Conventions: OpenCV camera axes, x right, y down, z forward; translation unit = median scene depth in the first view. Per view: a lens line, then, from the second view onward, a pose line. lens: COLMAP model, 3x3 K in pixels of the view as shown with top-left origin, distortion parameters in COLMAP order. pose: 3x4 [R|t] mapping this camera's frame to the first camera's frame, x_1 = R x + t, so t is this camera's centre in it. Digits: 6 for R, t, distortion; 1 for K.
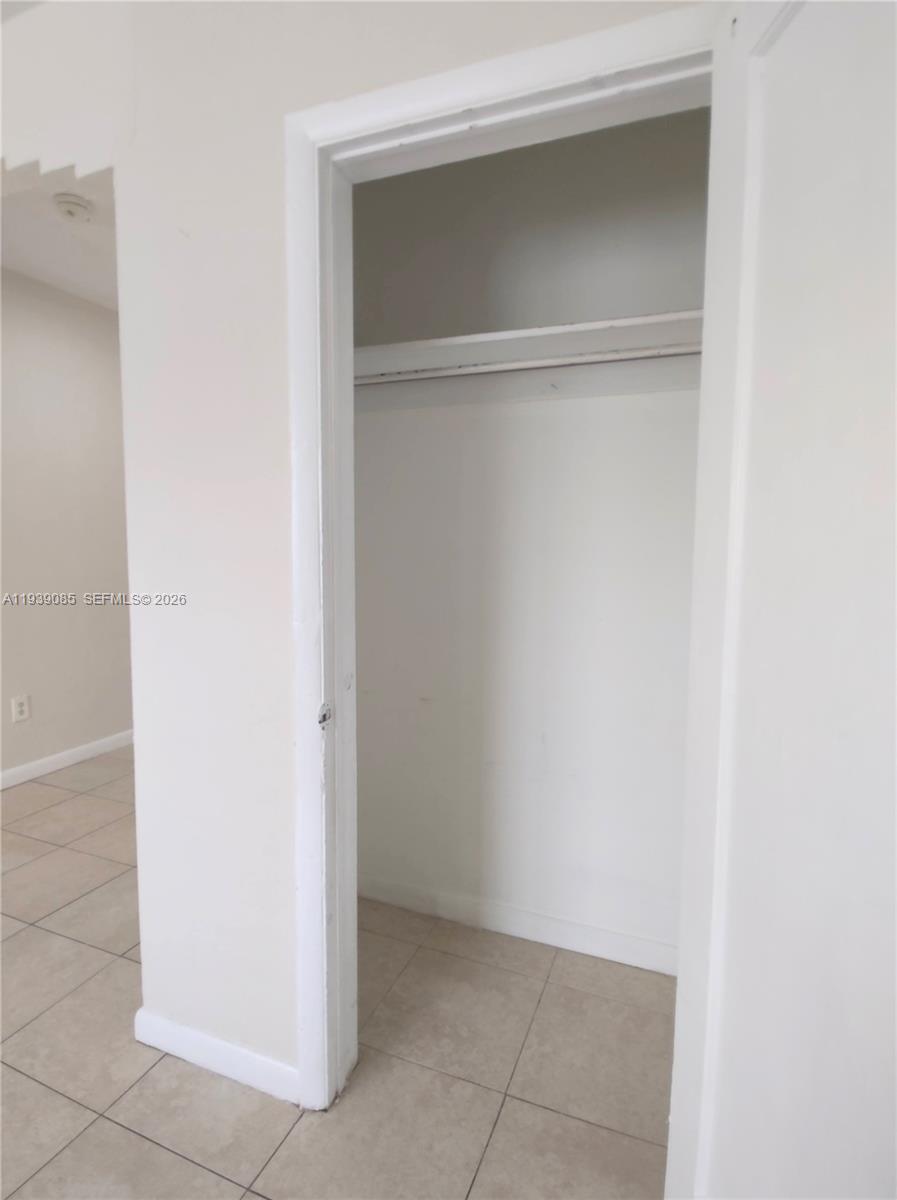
lens RADIAL K [[580.4, 0, 453.0], [0, 580.4, 601.5], [0, 0, 1]] dist [0.015658, -0.026106]
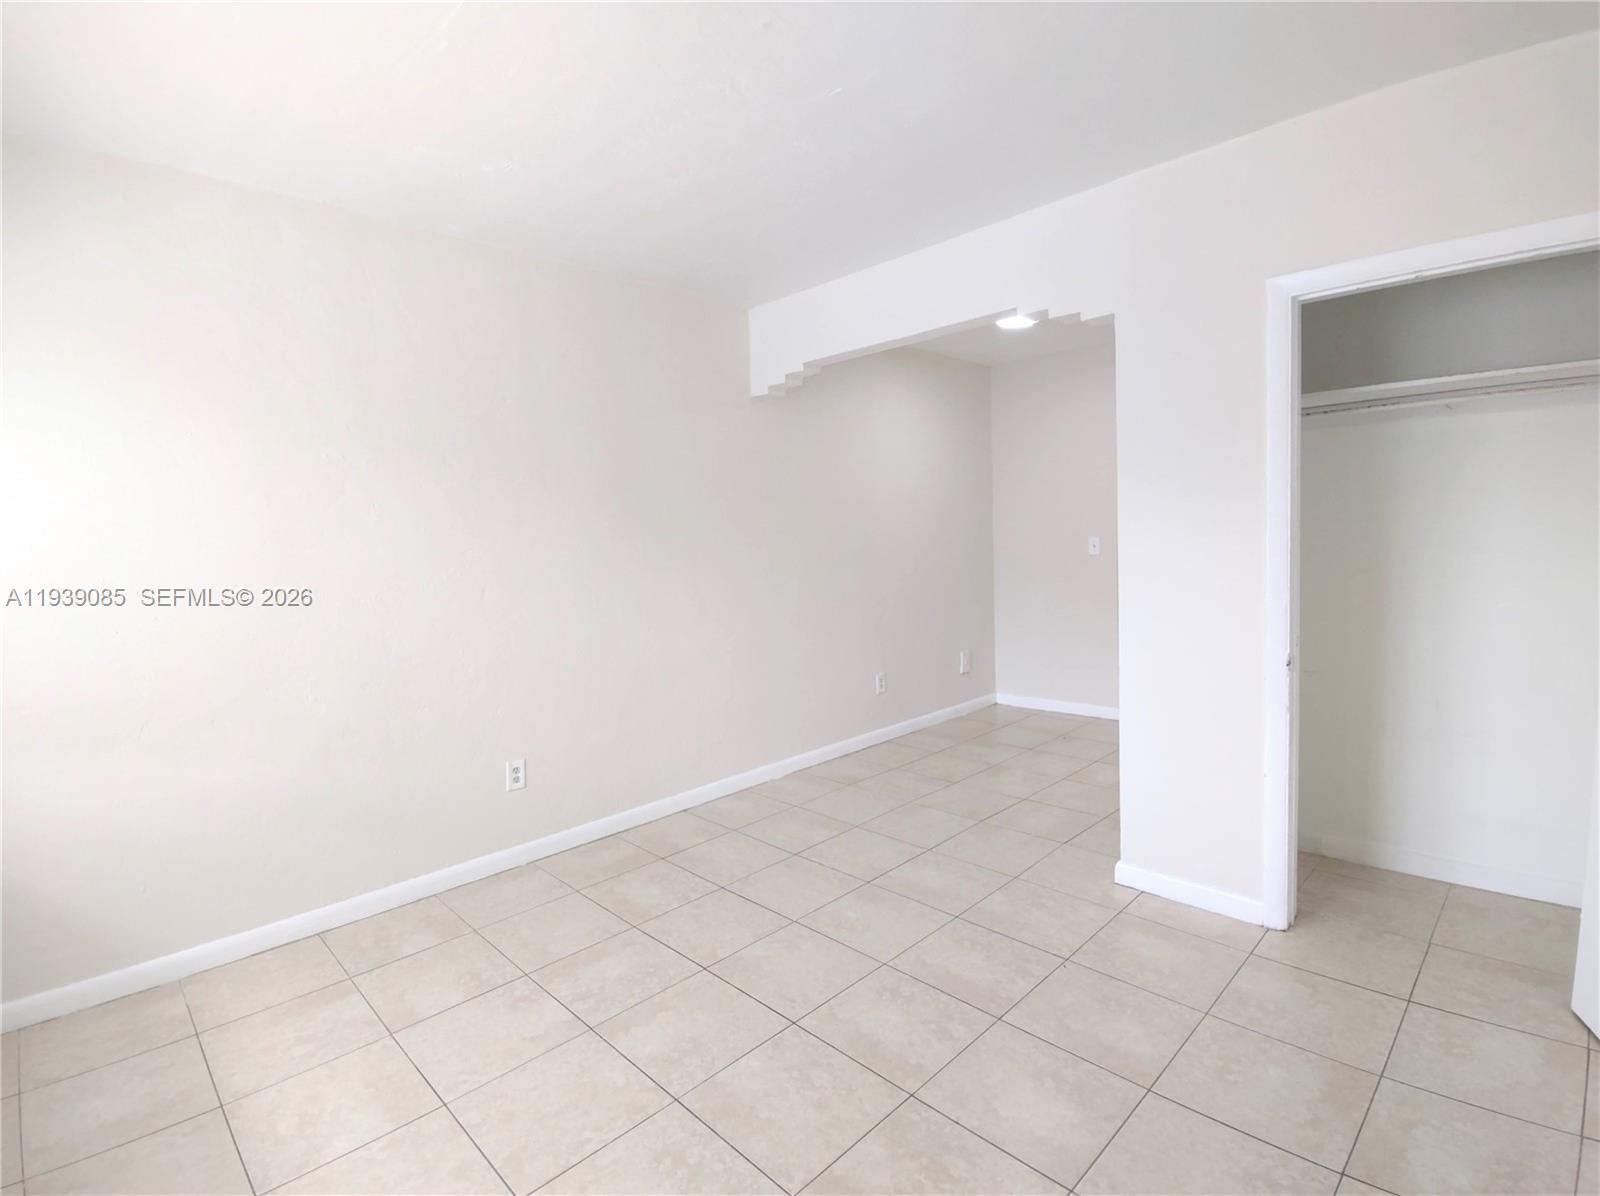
lens RADIAL K [[773.9, 0, 783.8], [0, 773.9, 596.0], [0, 0, 1]] dist [0.015658, -0.026106]
pose [[0.923053, -0.008410, -0.384580, -0.485096], [-0.006541, 0.999273, -0.037553, 0.098788], [0.384617, 0.037179, 0.922327, -1.002443]]
